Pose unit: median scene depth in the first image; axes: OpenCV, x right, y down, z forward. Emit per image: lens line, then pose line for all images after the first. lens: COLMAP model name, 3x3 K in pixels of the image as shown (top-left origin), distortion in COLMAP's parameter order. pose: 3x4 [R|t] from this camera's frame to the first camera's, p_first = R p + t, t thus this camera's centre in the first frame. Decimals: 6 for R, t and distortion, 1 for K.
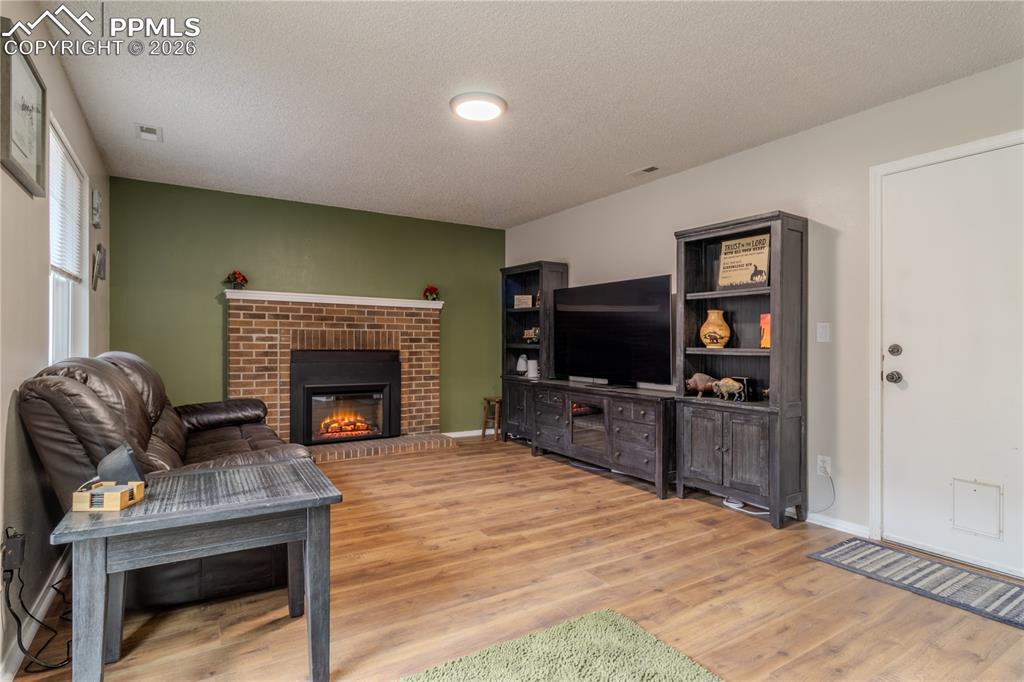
lens RADIAL K [[518.2, 0, 509.2], [0, 518.2, 337.2], [0, 0, 1]] dist [0.001067, -0.000867]
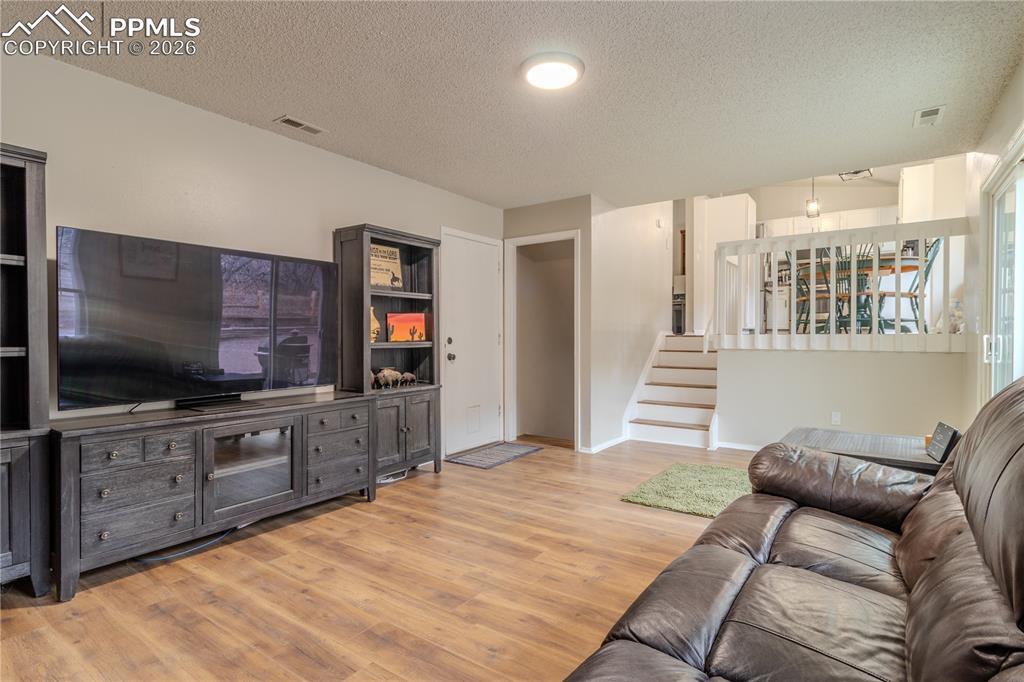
lens RADIAL K [[518.2, 0, 514.4], [0, 518.2, 340.0], [0, 0, 1]] dist [0.001067, -0.000867]
pose [[-0.381894, -0.011268, 0.924137, -0.750923], [-0.003244, 0.999936, 0.010851, 0.003297], [-0.924200, 0.001146, -0.381906, 1.224604]]
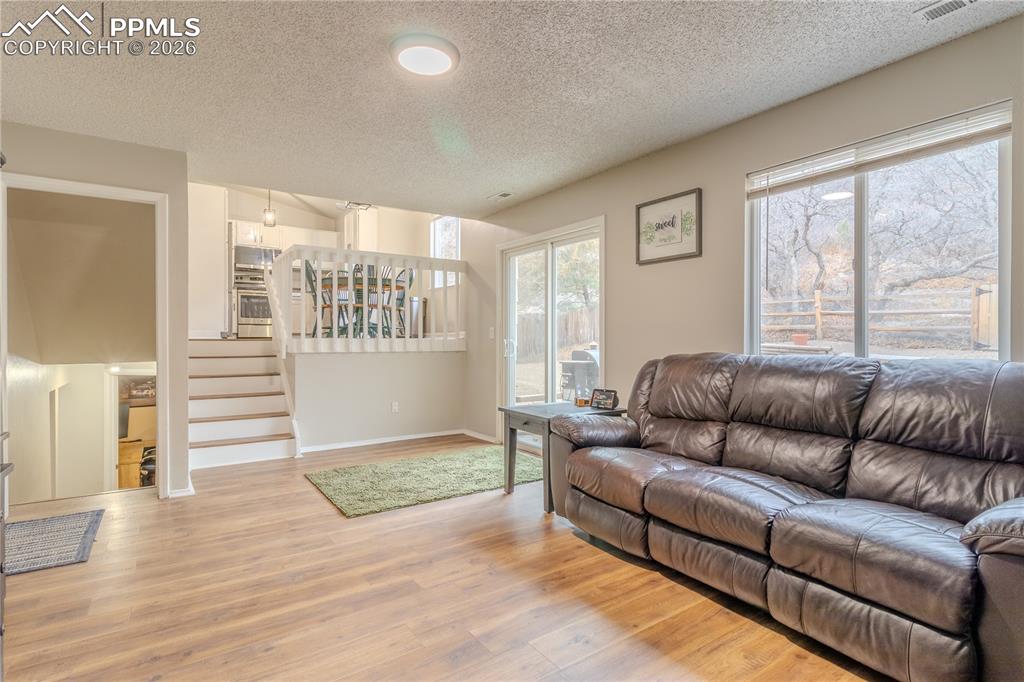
lens RADIAL K [[518.2, 0, 519.4], [0, 518.2, 343.0], [0, 0, 1]] dist [0.001067, -0.000867]
pose [[-0.998623, -0.003995, -0.052303, -0.144736], [-0.004178, 0.999986, 0.003375, 0.006747], [0.052288, 0.003589, -0.998626, 1.602917]]
